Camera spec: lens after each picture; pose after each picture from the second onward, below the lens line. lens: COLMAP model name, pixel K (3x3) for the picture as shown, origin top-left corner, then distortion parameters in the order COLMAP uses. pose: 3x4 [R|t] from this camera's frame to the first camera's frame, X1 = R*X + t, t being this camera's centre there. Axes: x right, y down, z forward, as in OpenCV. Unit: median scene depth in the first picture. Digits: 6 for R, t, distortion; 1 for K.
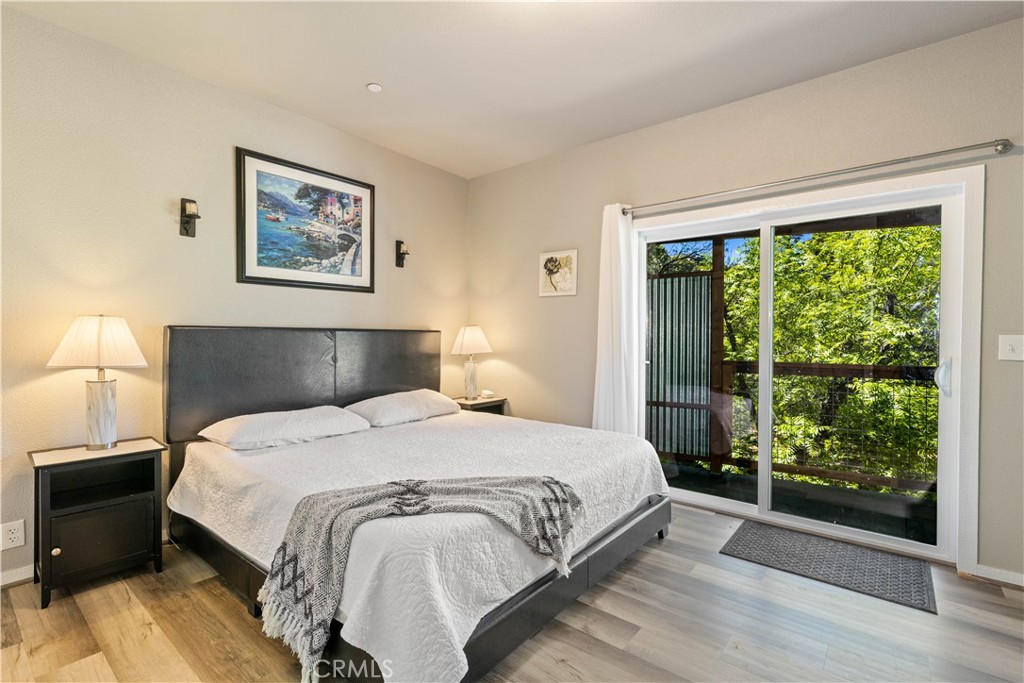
lens RADIAL K [[470.8, 0, 514.9], [0, 470.8, 338.9], [0, 0, 1]] dist [0.006430, 0.000146]
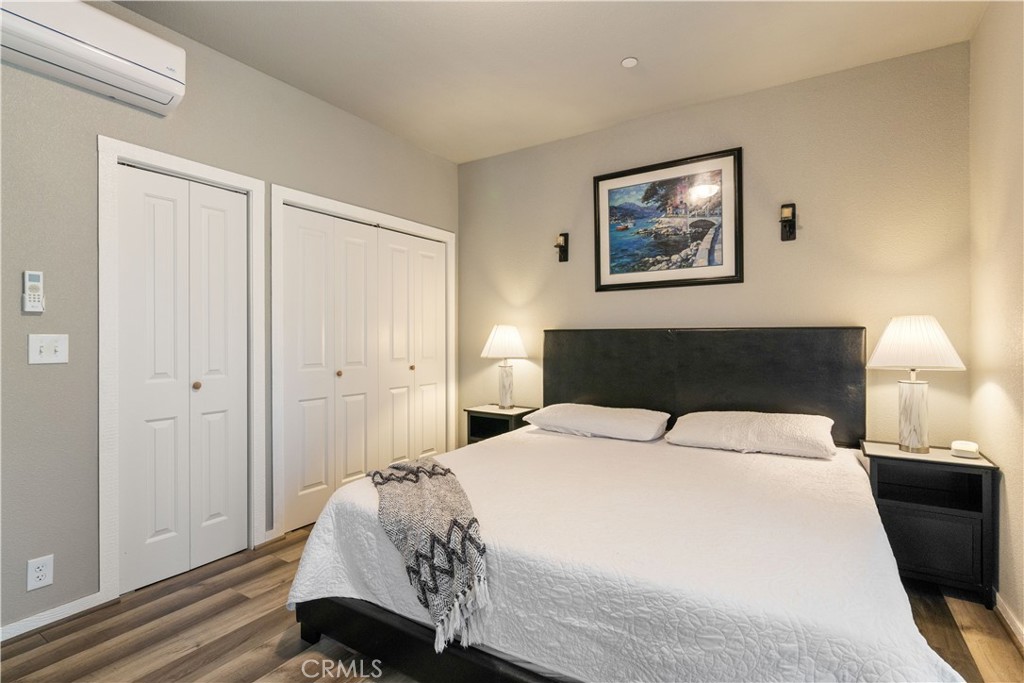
lens RADIAL K [[477.9, 0, 516.2], [0, 477.9, 339.6], [0, 0, 1]] dist [0.001007, 0.000597]
pose [[0.127987, -0.001762, -0.991774, 0.525177], [-0.003335, 0.999992, -0.002207, 0.002518], [0.991770, 0.003590, 0.127980, 0.605172]]
